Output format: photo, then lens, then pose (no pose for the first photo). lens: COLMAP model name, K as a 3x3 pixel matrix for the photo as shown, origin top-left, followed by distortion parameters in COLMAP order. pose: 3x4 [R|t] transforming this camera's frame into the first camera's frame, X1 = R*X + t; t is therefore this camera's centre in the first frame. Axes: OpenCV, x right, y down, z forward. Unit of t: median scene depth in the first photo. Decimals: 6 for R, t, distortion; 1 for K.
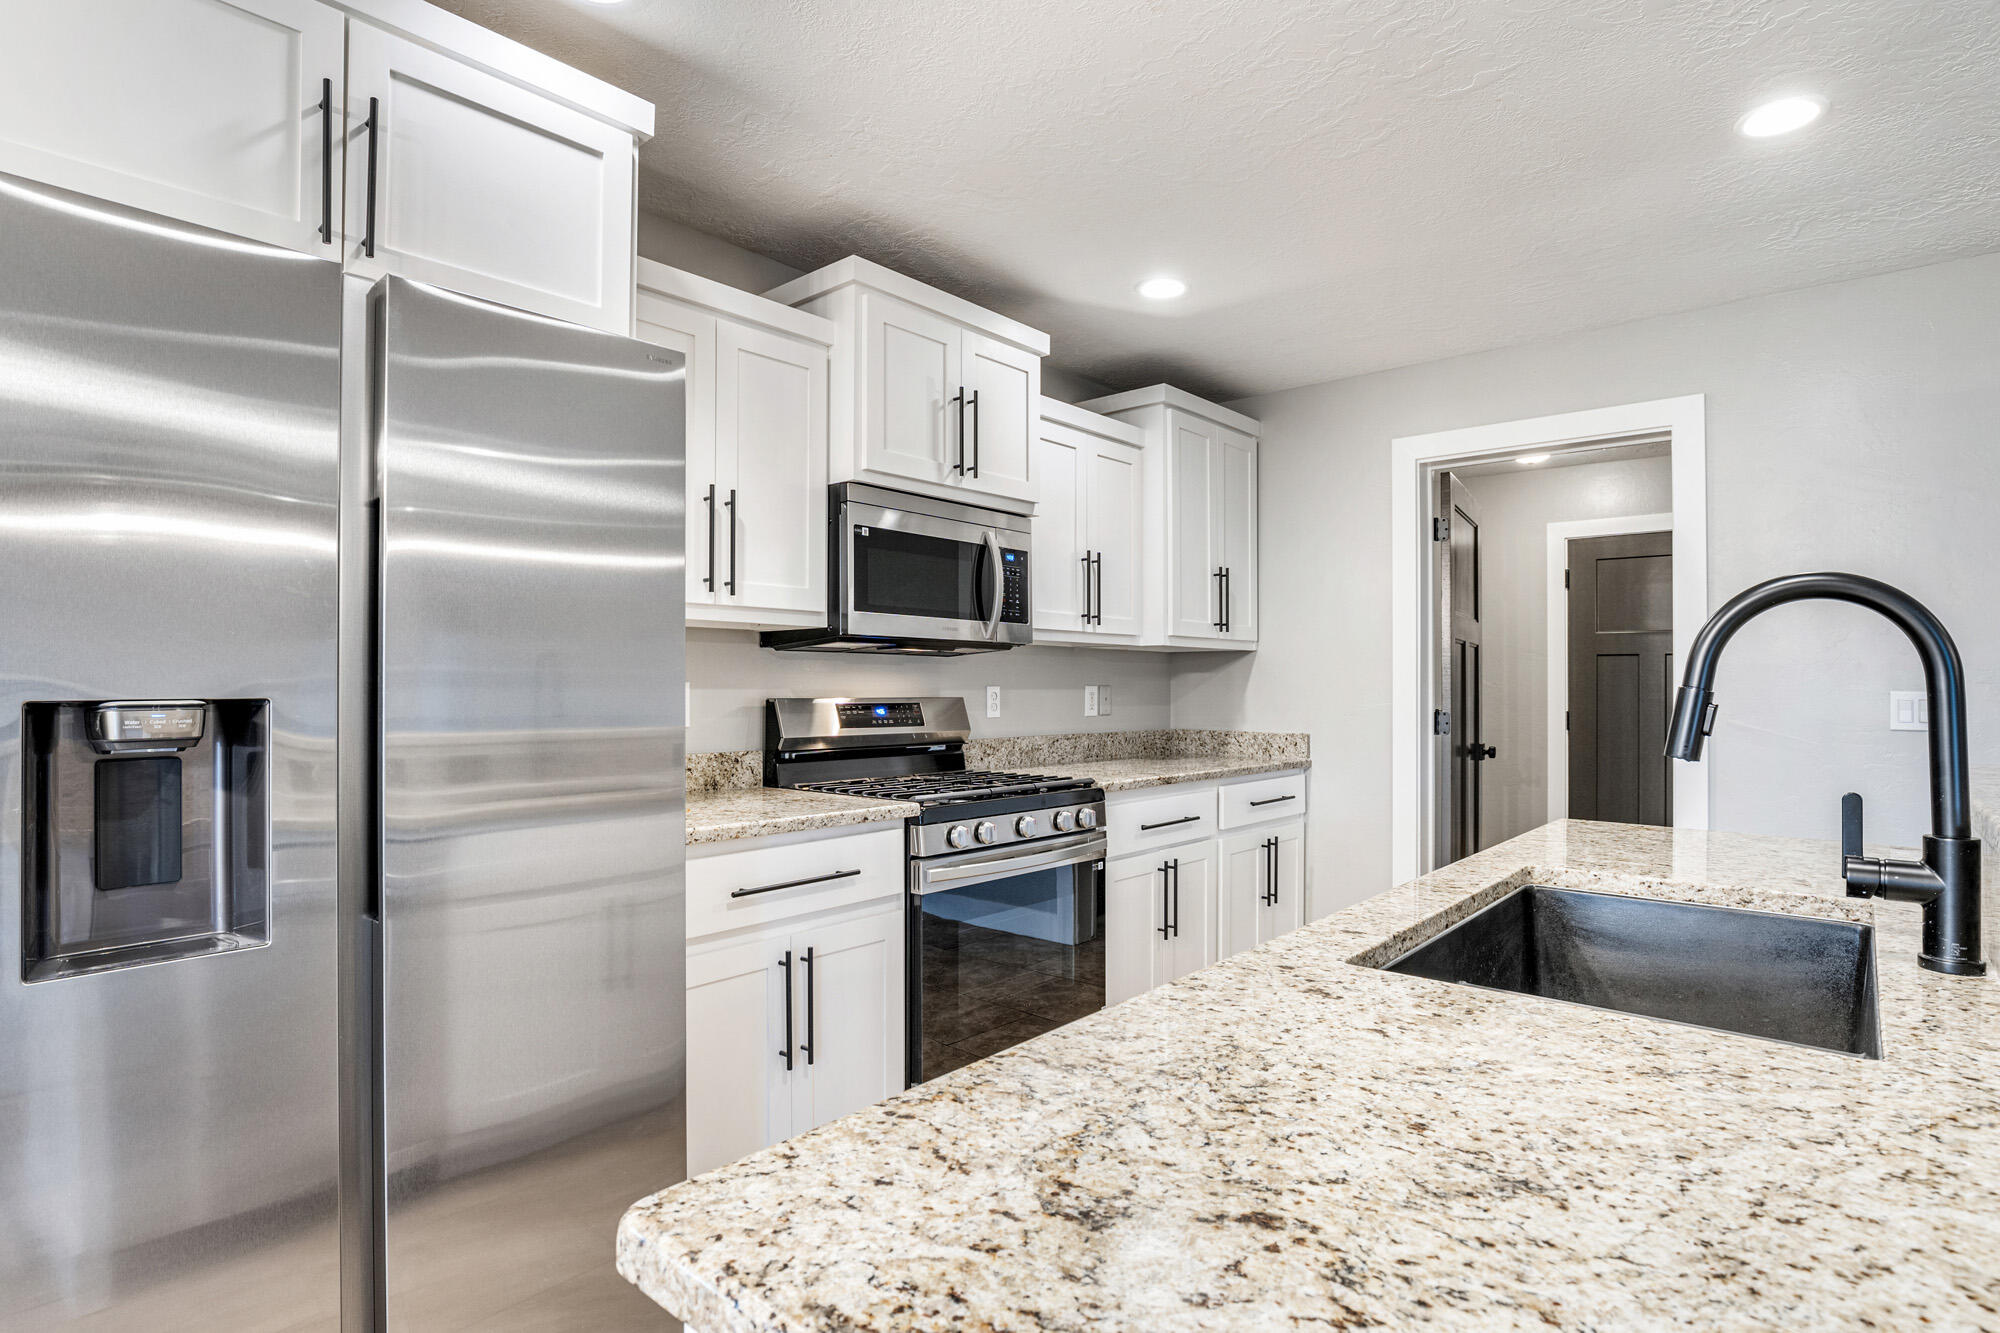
lens RADIAL K [[1001.4, 0, 1005.4], [0, 1001.4, 679.4], [0, 0, 1]] dist [-0.021703, -0.000239]
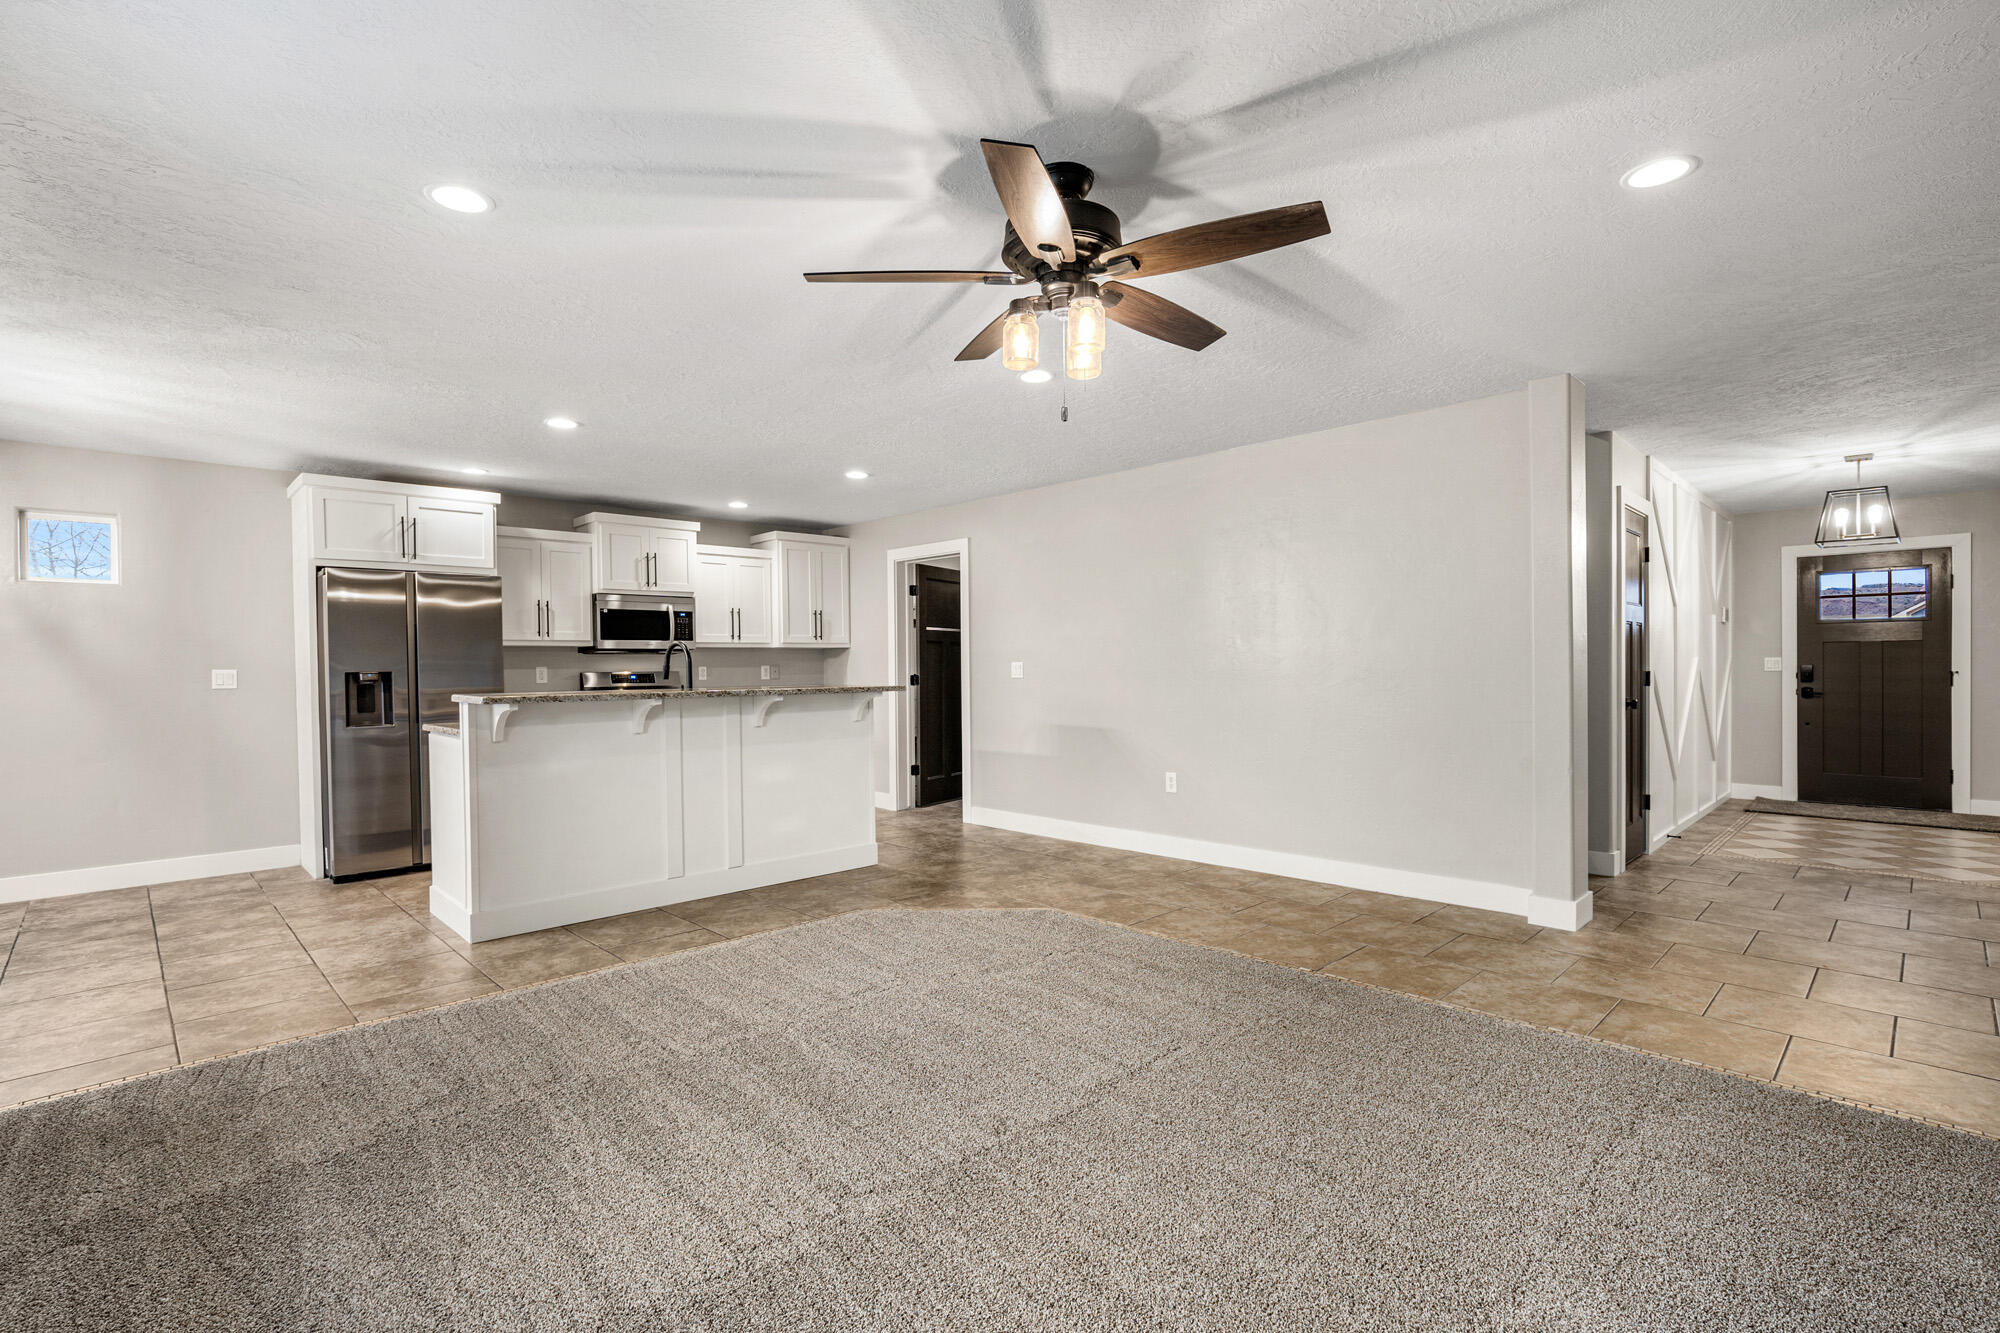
lens RADIAL K [[939.6, 0, 1018.9], [0, 939.6, 684.0], [0, 0, 1]] dist [-0.010198, 0.001392]
pose [[0.996771, -0.016647, -0.078547, 1.005044], [0.018604, 0.999533, 0.024247, 0.009793], [0.078107, -0.025630, 0.996615, -1.249088]]
